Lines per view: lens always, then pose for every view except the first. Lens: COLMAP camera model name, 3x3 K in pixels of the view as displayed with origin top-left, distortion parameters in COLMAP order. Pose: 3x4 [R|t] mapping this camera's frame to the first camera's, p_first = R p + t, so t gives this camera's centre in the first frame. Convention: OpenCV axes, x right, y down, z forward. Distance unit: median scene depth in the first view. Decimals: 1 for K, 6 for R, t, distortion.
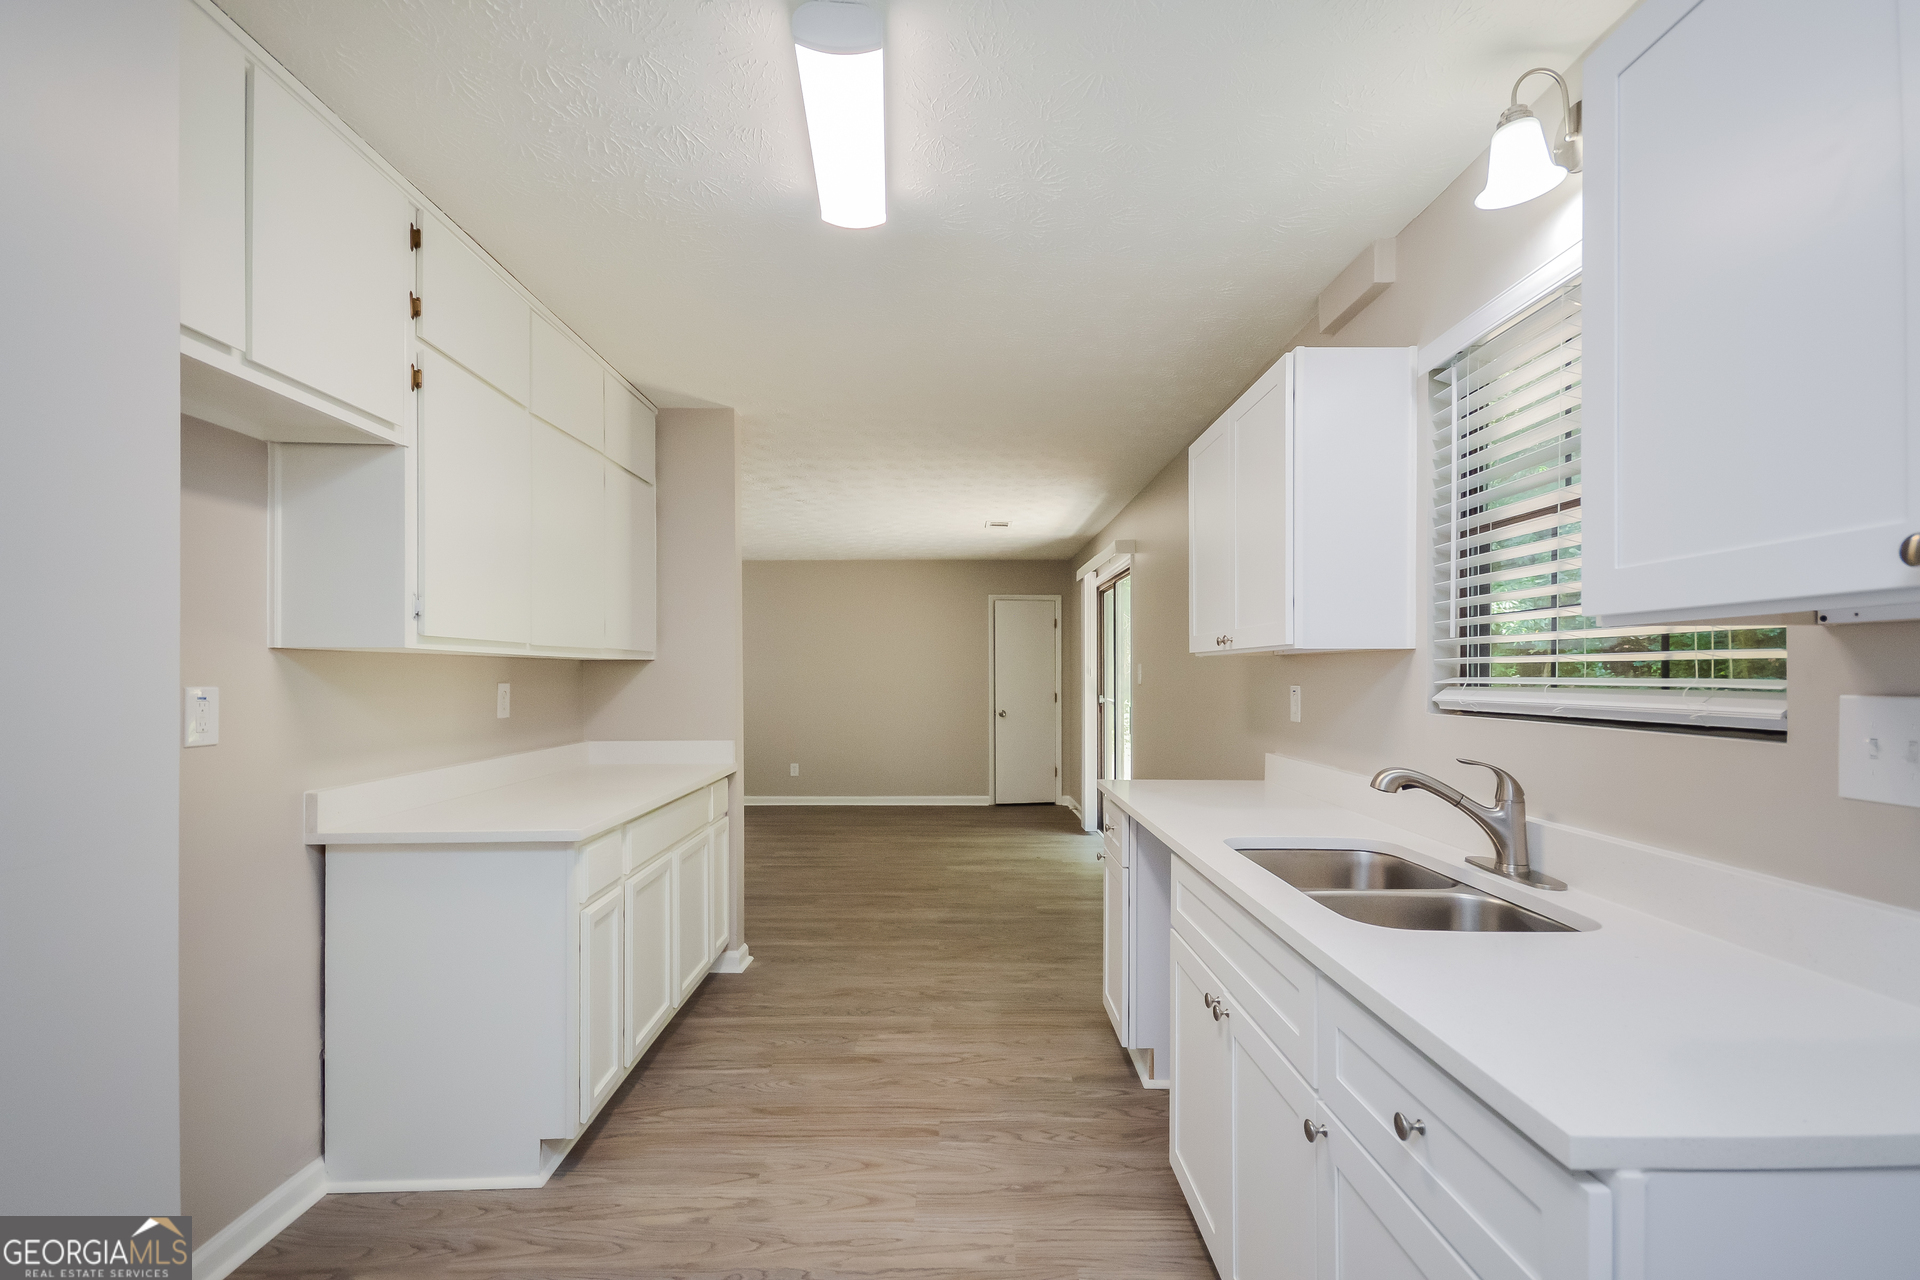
lens RADIAL K [[853.3, 0, 972.4], [0, 853.3, 658.1], [0, 0, 1]] dist [0.025104, -0.004864]
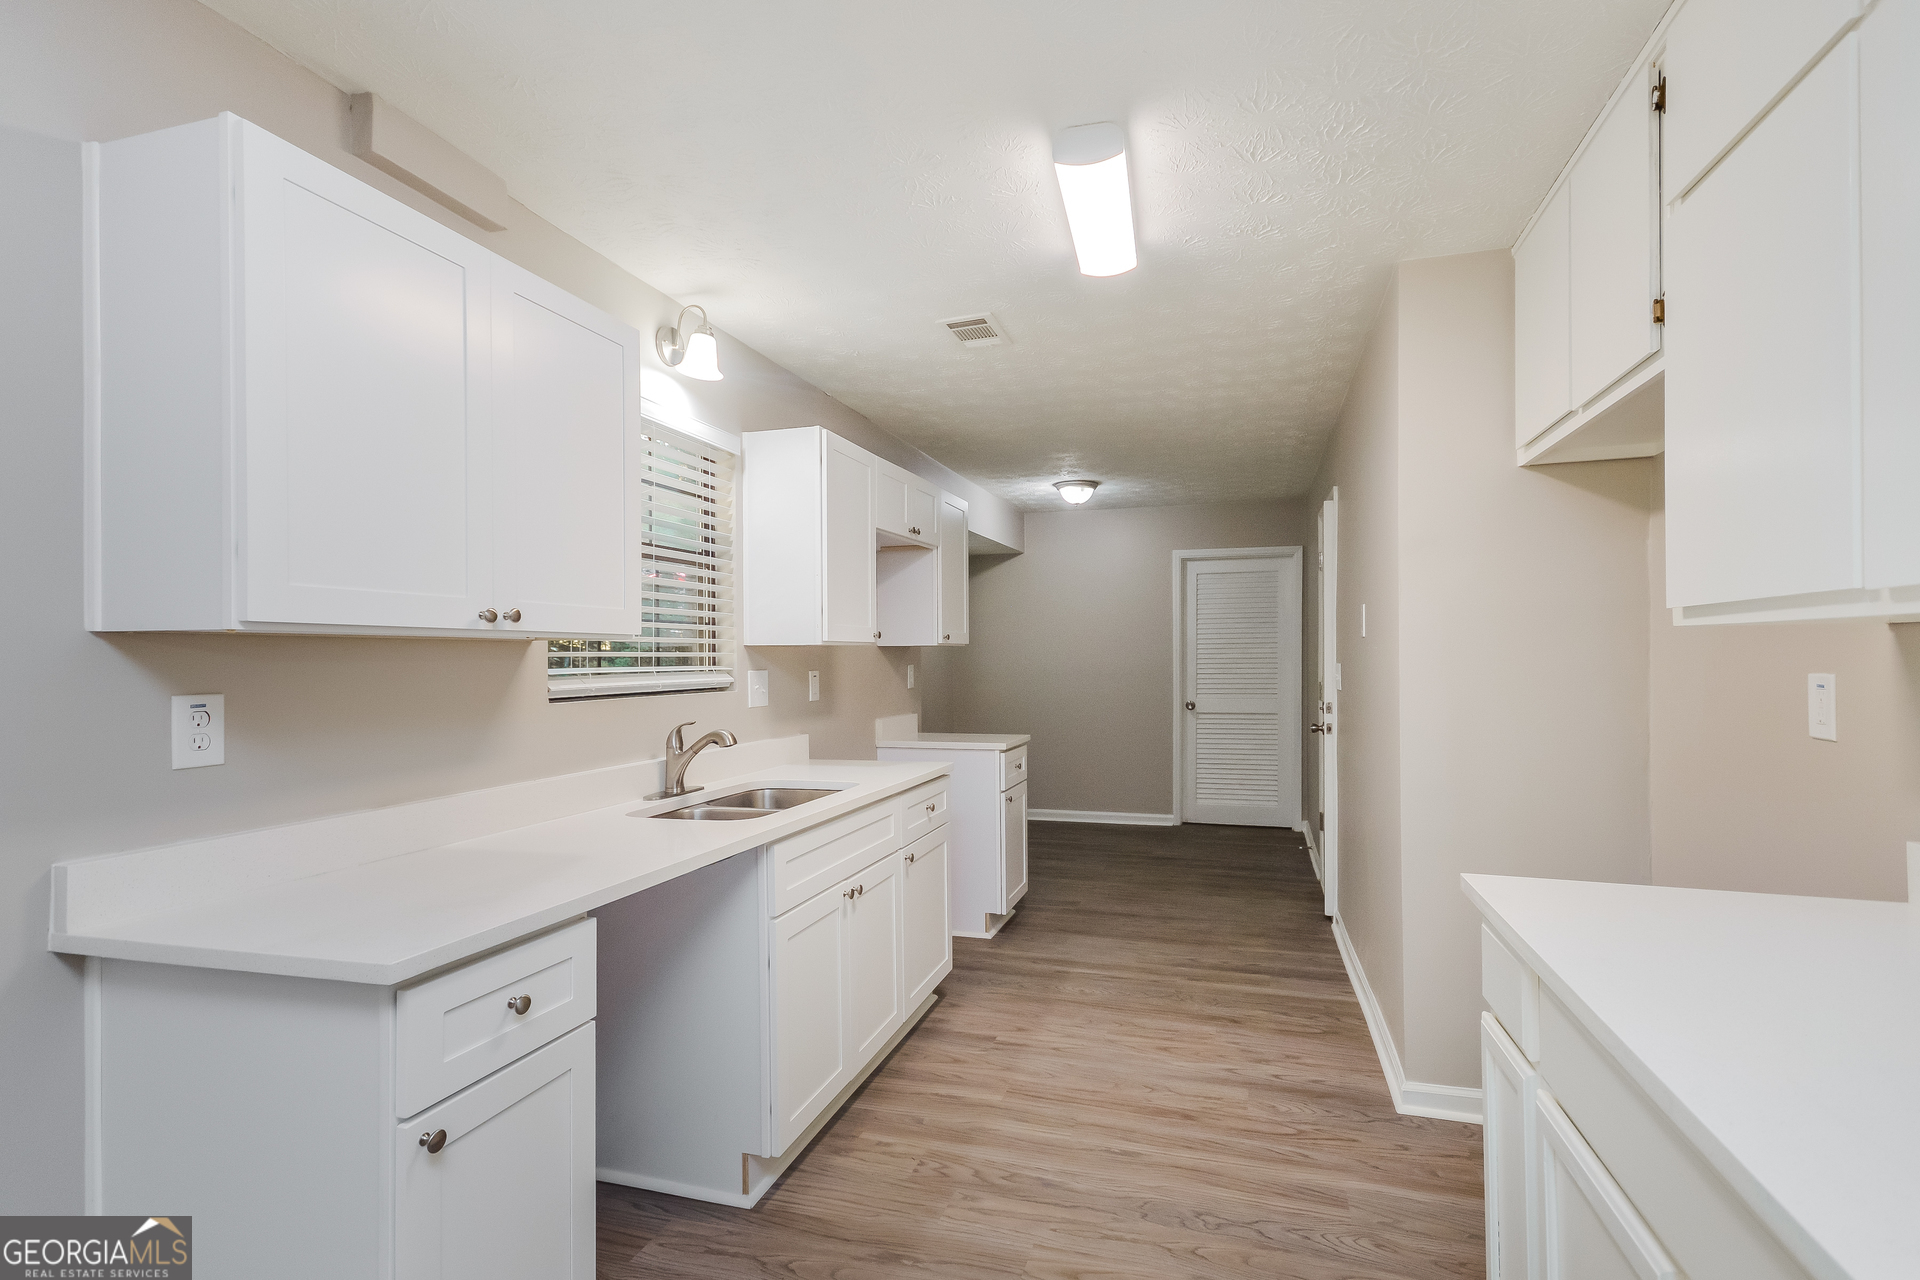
lens RADIAL K [[896.9, 0, 968.3], [0, 896.9, 651.4], [0, 0, 1]] dist [0.004592, 0.000118]
pose [[-0.949332, 0.008491, 0.314160, -0.320895], [0.000780, 0.999696, -0.024662, 0.030354], [-0.314273, -0.023168, -0.949050, 2.012366]]
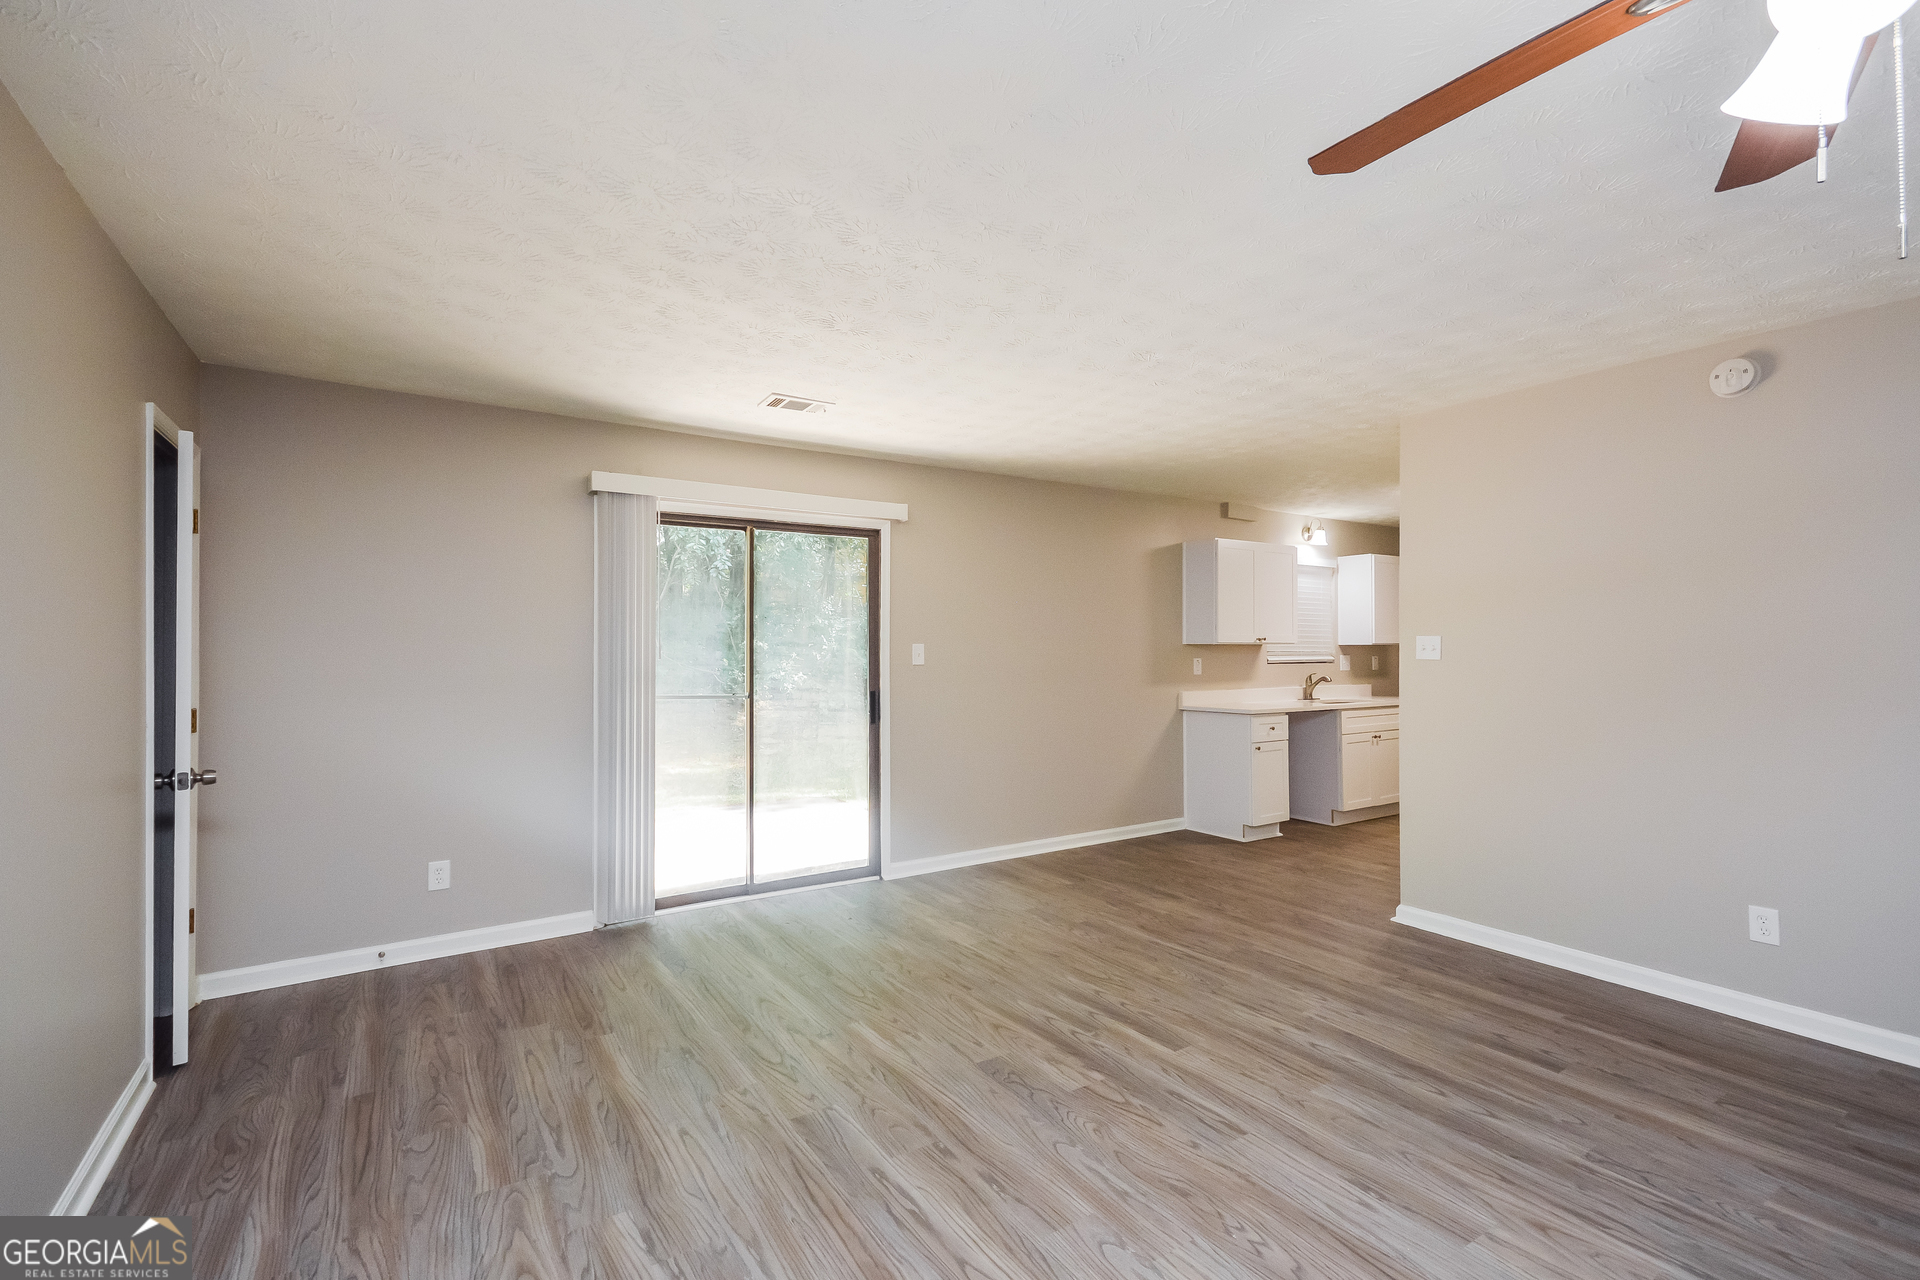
lens RADIAL K [[853.3, 0, 965.8], [0, 853.3, 652.3], [0, 0, 1]] dist [0.025104, -0.004864]
pose [[-0.524599, -0.000808, 0.851349, -1.709440], [-0.012455, 0.999900, -0.006726, 0.057493], [-0.851258, -0.014133, -0.524556, 3.881506]]
